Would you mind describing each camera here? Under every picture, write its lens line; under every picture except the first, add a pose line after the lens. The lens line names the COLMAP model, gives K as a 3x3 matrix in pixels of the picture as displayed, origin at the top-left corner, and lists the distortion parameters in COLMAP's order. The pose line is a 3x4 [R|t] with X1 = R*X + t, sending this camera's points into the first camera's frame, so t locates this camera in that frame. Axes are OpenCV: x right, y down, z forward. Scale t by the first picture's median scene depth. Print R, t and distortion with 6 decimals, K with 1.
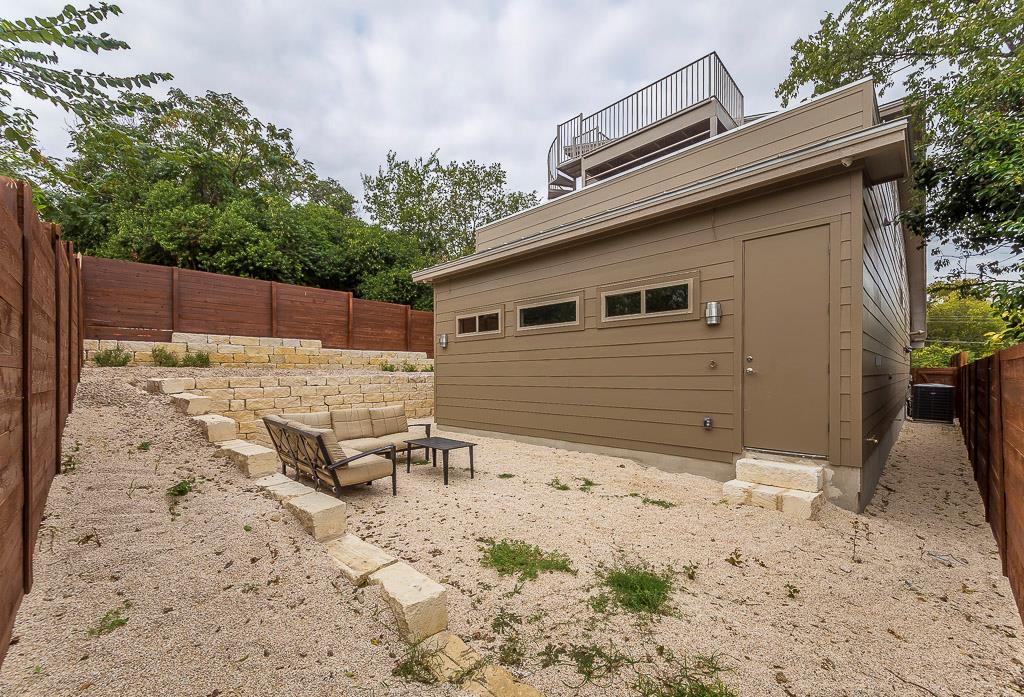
lens RADIAL K [[416.4, 0, 511.8], [0, 416.4, 374.5], [0, 0, 1]] dist [0.000187, -0.000009]
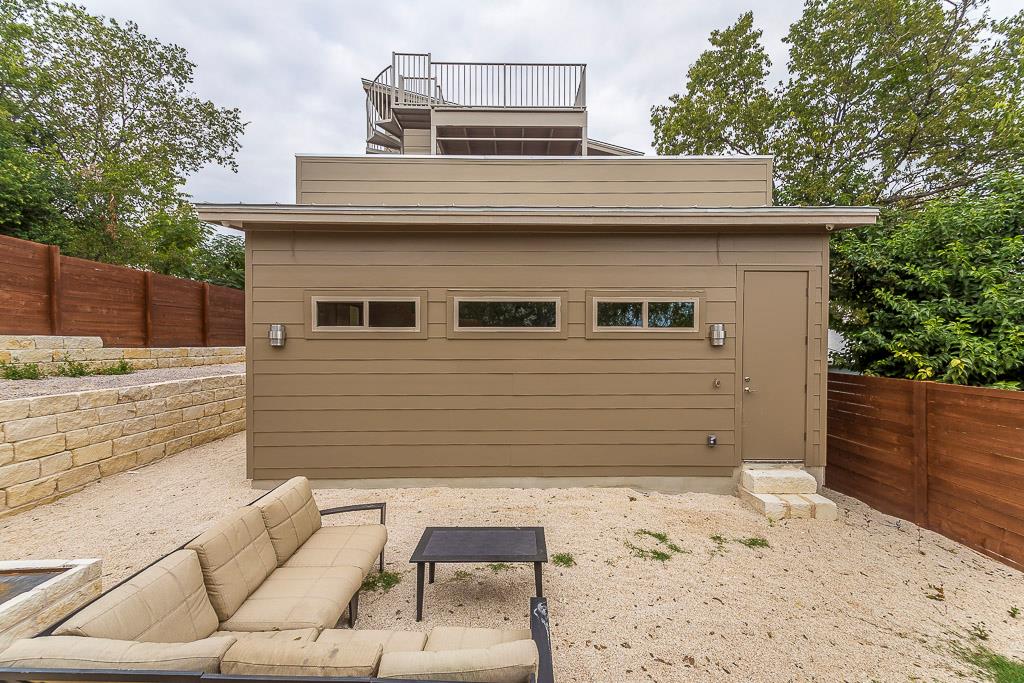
lens RADIAL K [[411.3, 0, 513.8], [0, 411.3, 351.5], [0, 0, 1]] dist [0.003692, 0.000085]
pose [[0.700039, -0.007575, 0.714064, -0.498592], [-0.002492, 0.999912, 0.013050, -0.096950], [-0.714100, -0.010915, 0.699958, 0.532107]]
